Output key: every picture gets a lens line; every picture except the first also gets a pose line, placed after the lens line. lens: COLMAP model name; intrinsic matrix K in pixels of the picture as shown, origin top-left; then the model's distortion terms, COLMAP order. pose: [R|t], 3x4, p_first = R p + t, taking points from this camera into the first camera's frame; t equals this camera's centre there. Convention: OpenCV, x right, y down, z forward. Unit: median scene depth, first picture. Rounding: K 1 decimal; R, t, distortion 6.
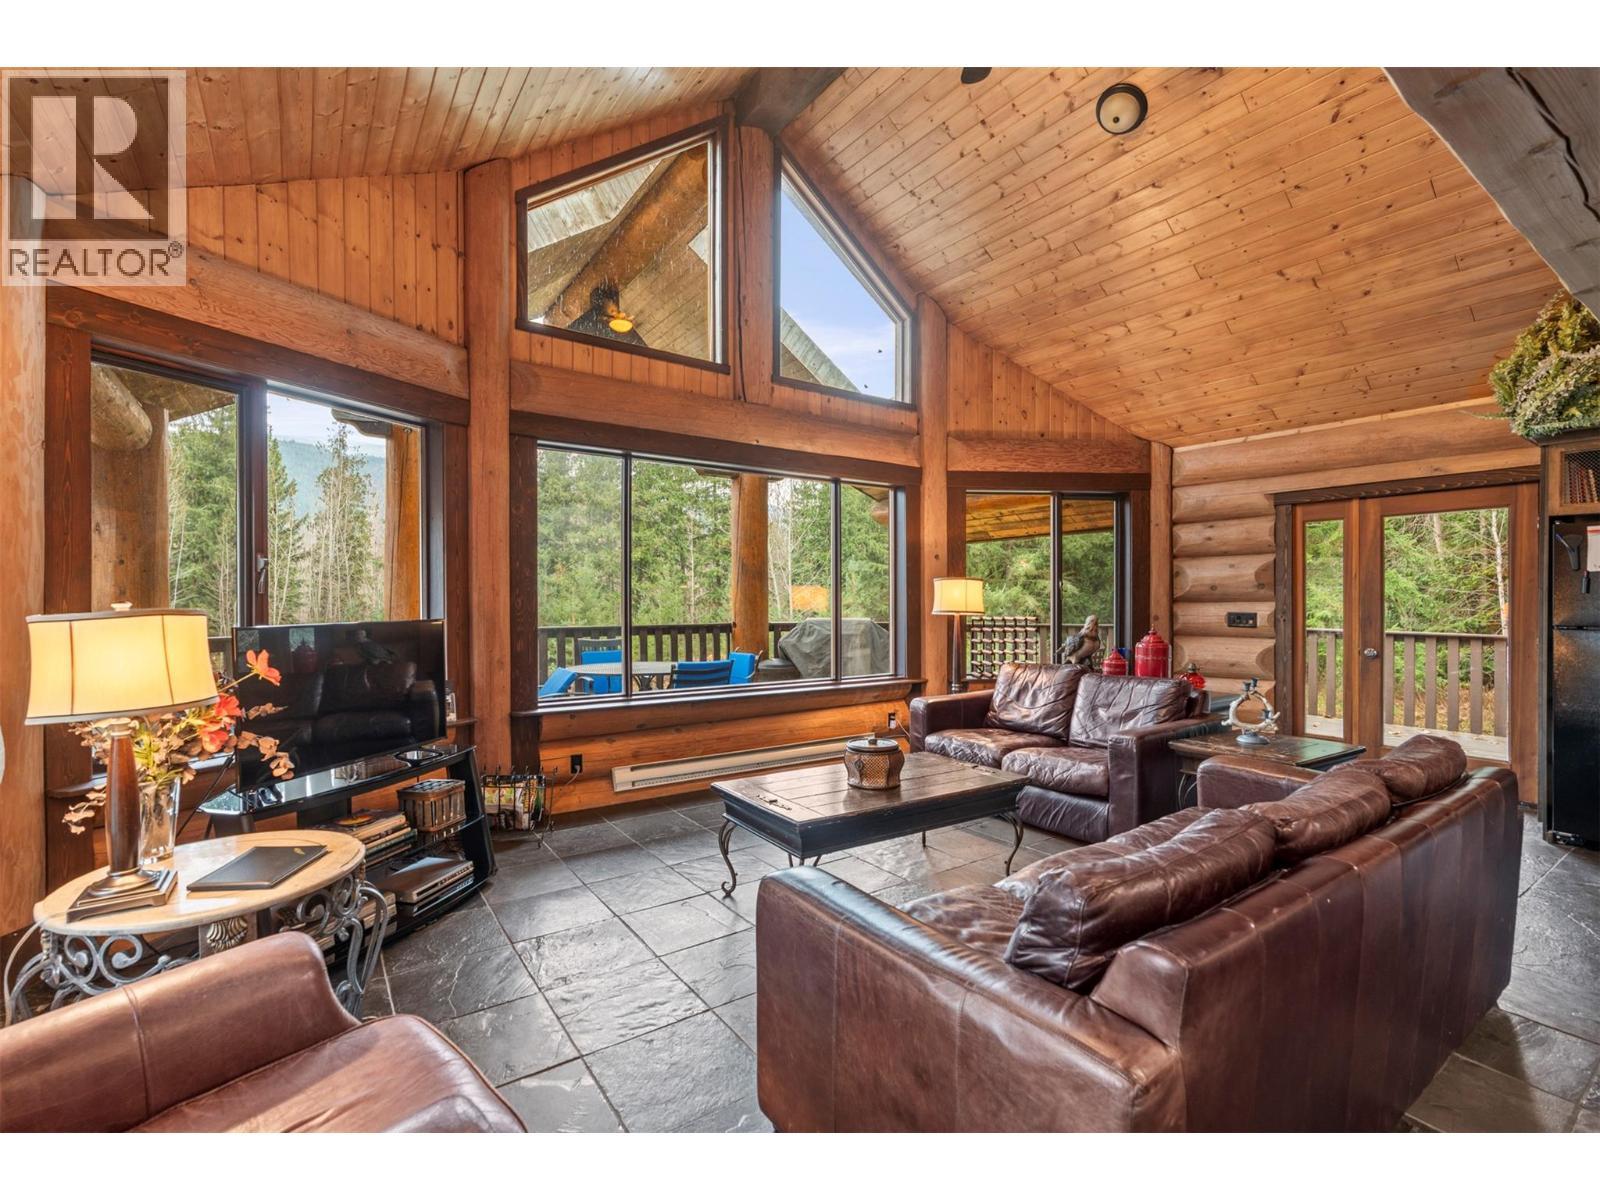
lens RADIAL K [[702.5, 0, 808.2], [0, 702.5, 599.9], [0, 0, 1]] dist [-0.009433, 0.000534]
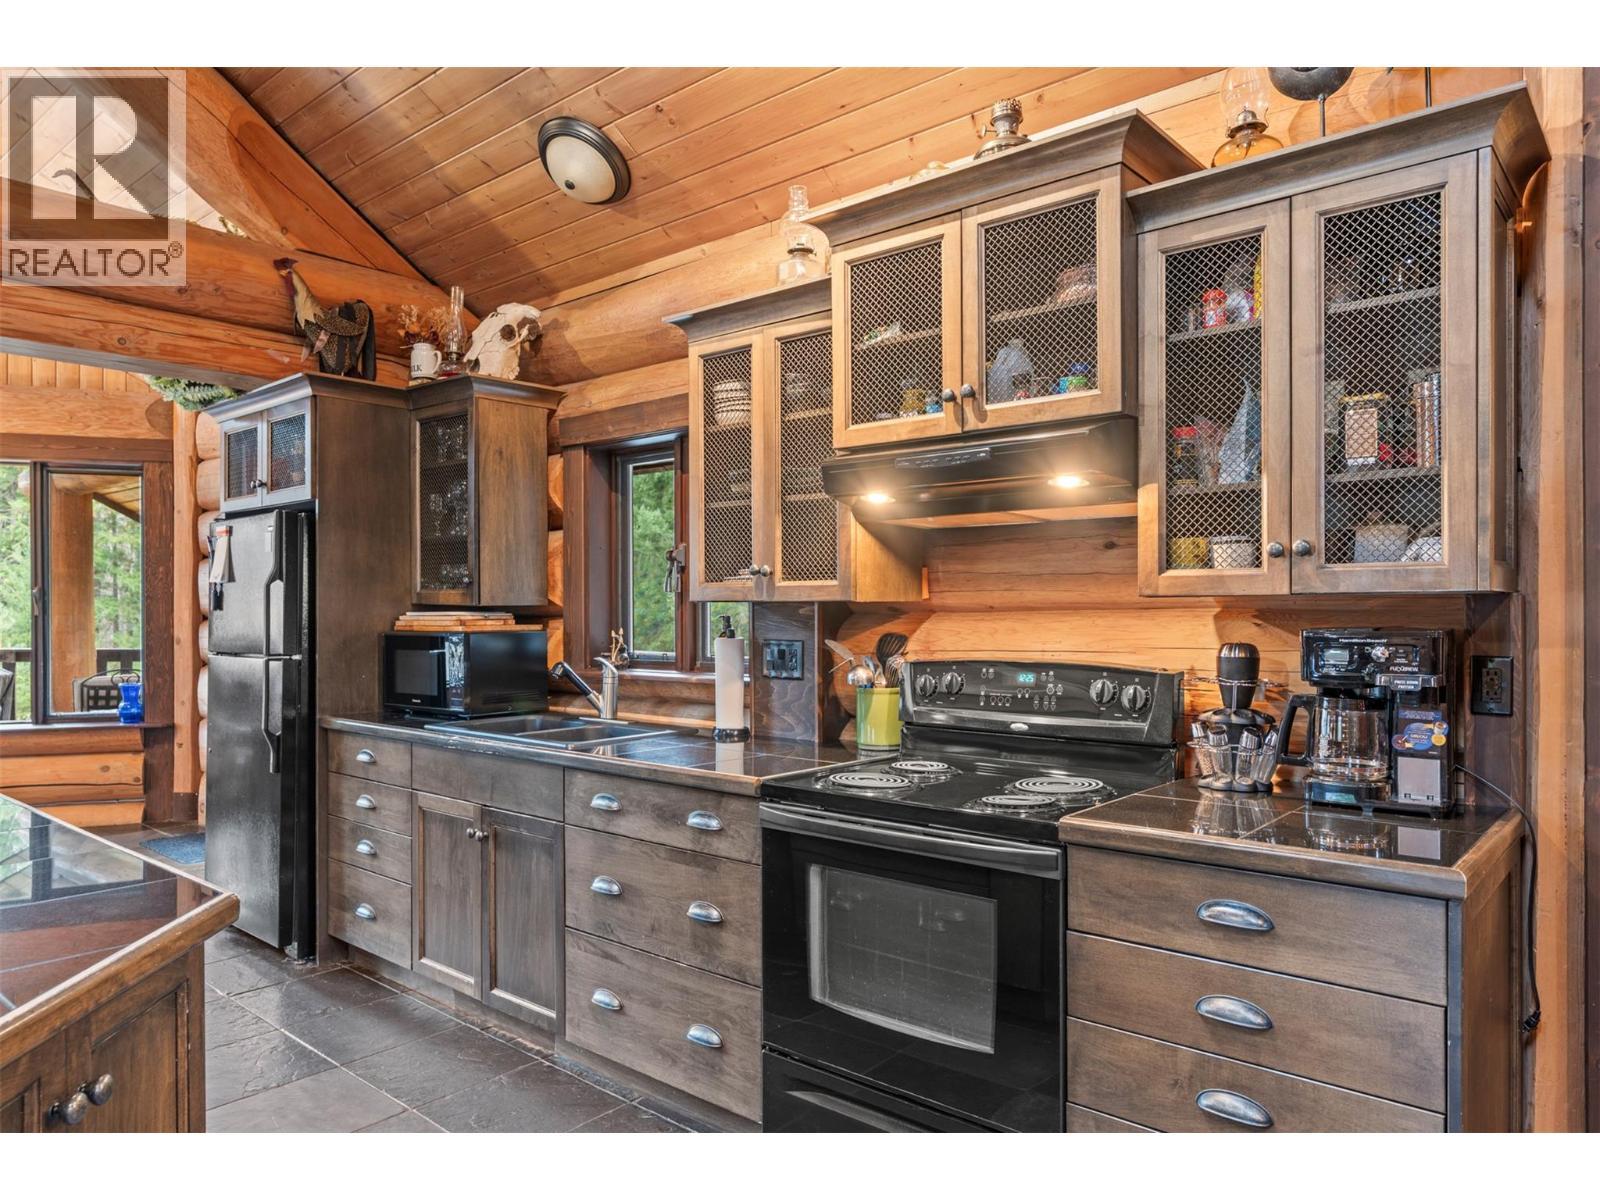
lens RADIAL K [[1039.2, 0, 802.6], [0, 1039.2, 608.8], [0, 0, 1]] dist [-0.005140, 0.000648]
pose [[0.968263, 0.000314, 0.249932, 0.869050], [0.000326, 0.999997, -0.002523, -0.004869], [-0.249932, 0.002524, 0.968260, -0.194585]]
